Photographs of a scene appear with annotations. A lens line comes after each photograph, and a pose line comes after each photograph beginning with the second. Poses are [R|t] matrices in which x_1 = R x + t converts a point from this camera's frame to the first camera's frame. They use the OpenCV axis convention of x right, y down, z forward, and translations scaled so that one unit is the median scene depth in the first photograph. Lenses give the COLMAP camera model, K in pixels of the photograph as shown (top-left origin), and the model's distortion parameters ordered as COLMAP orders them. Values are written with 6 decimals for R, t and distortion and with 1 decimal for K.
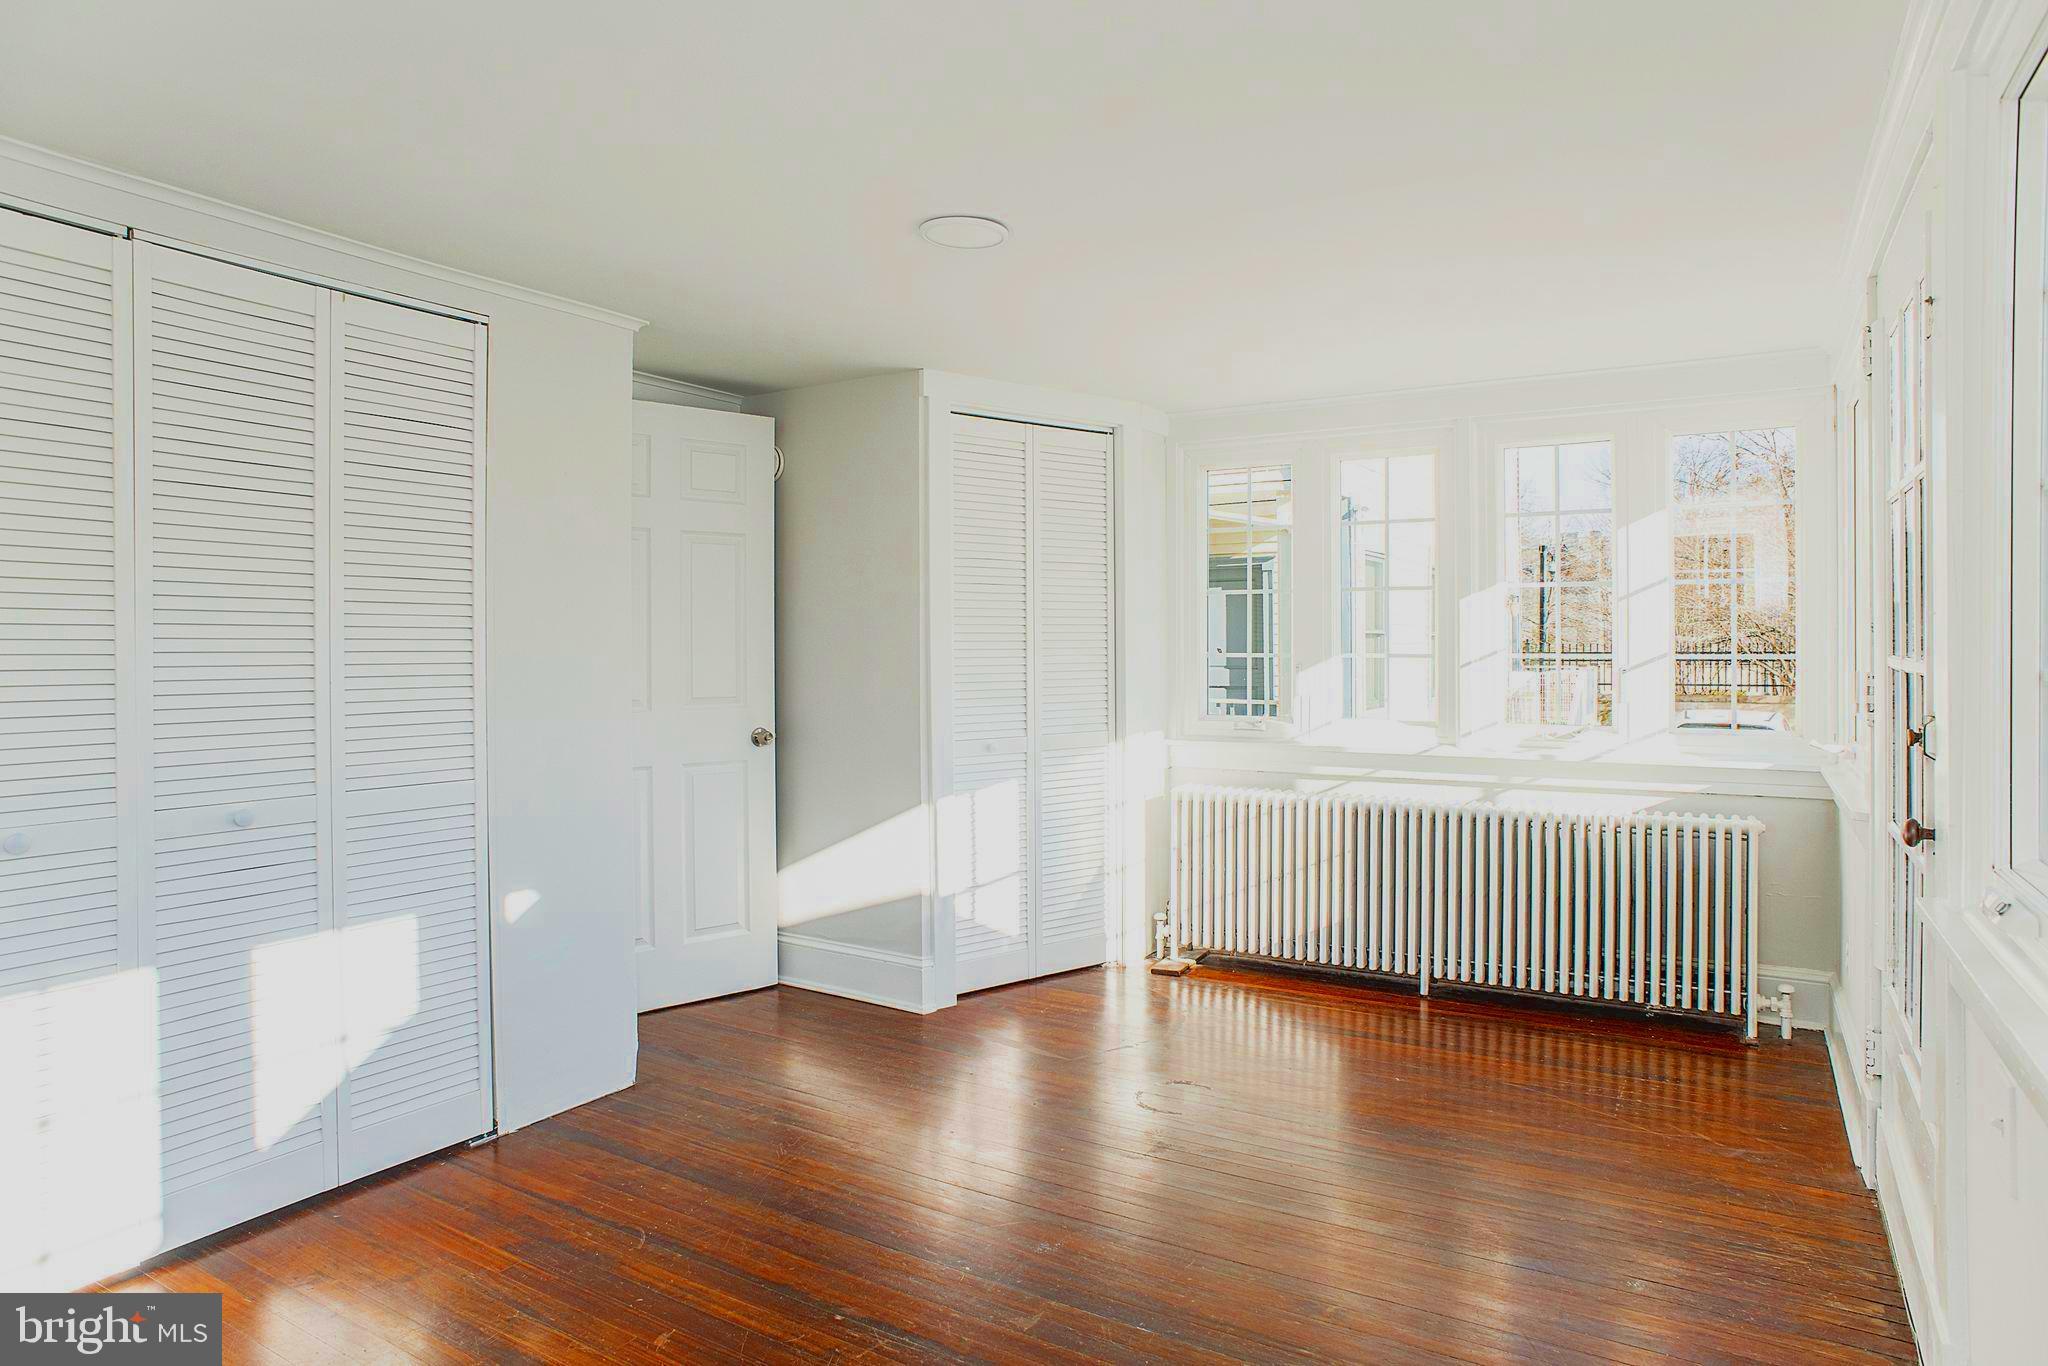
lens RADIAL K [[1167.3, 0, 1030.4], [0, 1167.3, 672.0], [0, 0, 1]] dist [-0.100850, 0.071717]
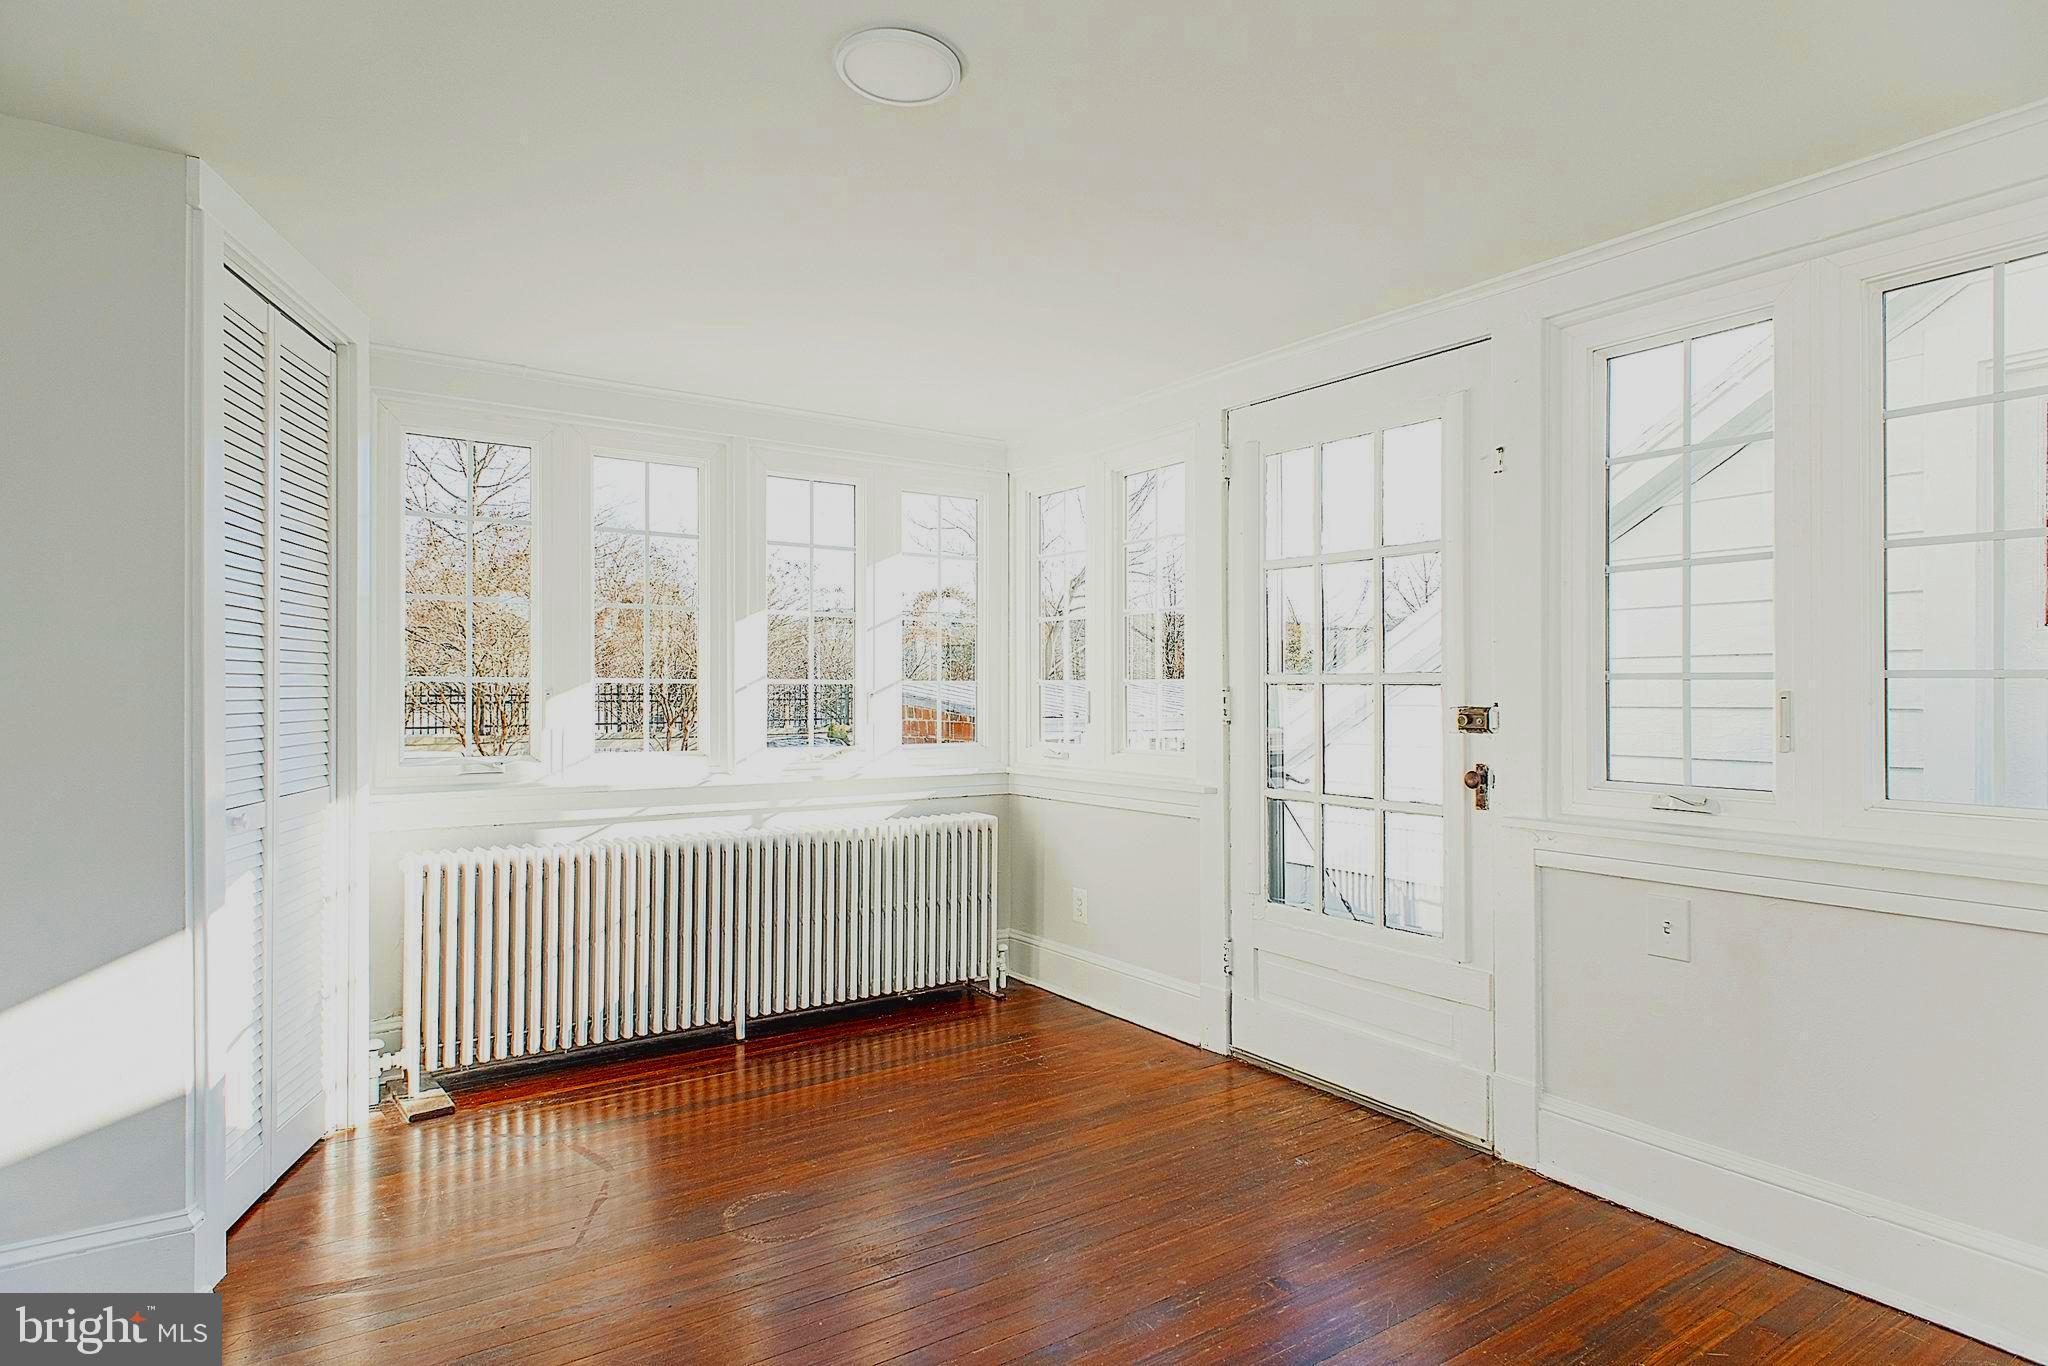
lens RADIAL K [[1163.5, 0, 1027.2], [0, 1163.5, 670.1], [0, 0, 1]] dist [0.001382, -0.000145]
pose [[0.384182, 0.018575, 0.923071, -0.448058], [0.008874, 0.999677, -0.023810, 0.002254], [-0.923215, 0.017339, 0.383893, 0.399584]]
